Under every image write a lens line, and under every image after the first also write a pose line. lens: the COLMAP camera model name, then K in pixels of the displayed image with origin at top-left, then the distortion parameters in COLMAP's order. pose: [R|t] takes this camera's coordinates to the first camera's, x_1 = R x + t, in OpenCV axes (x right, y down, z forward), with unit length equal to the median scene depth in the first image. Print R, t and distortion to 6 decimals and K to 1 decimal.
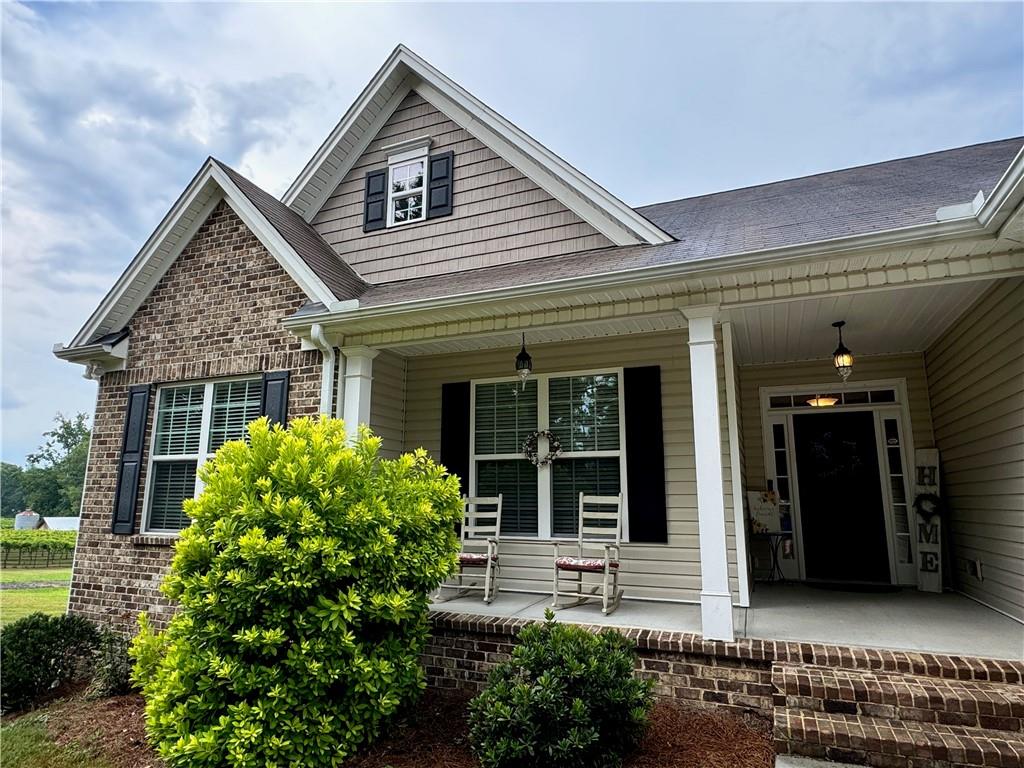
lens RADIAL K [[594.9, 0, 507.9], [0, 594.9, 380.1], [0, 0, 1]] dist [0.000403, 0.000279]
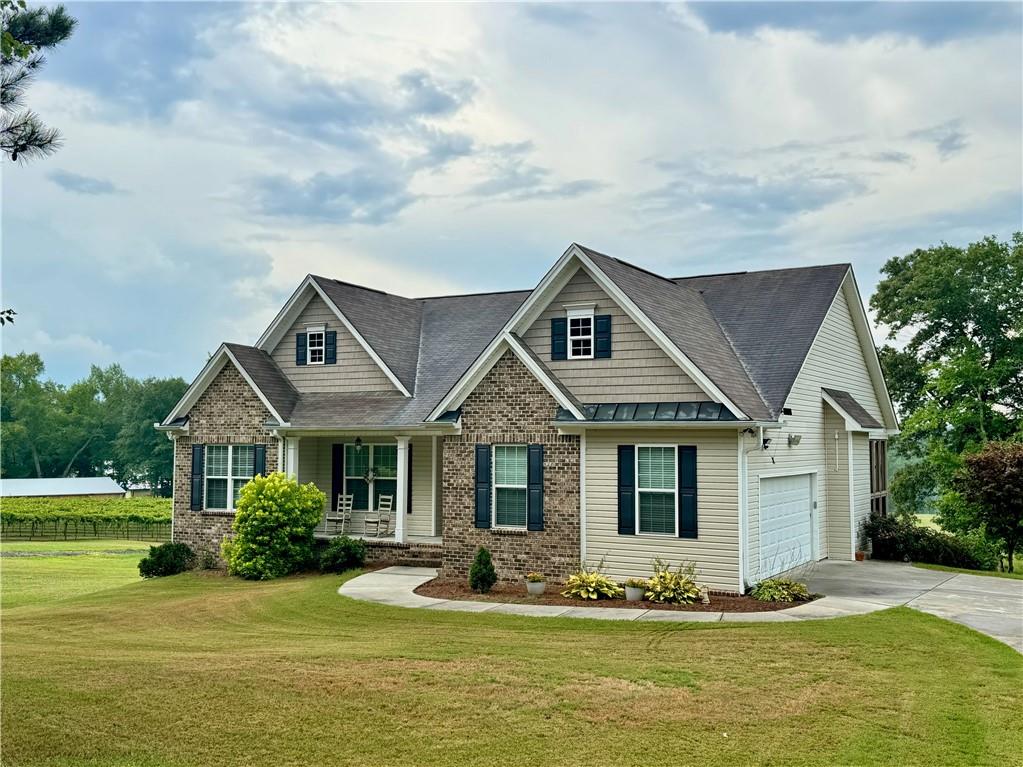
lens RADIAL K [[1027.9, 0, 511.5], [0, 1027.9, 383.5], [0, 0, 1]] dist [0.195511, -0.000918]
pose [[0.994372, -0.007000, -0.105711, 1.059483], [0.021967, 0.989752, 0.141097, -0.820774], [0.103640, -0.142625, 0.984336, -2.973575]]
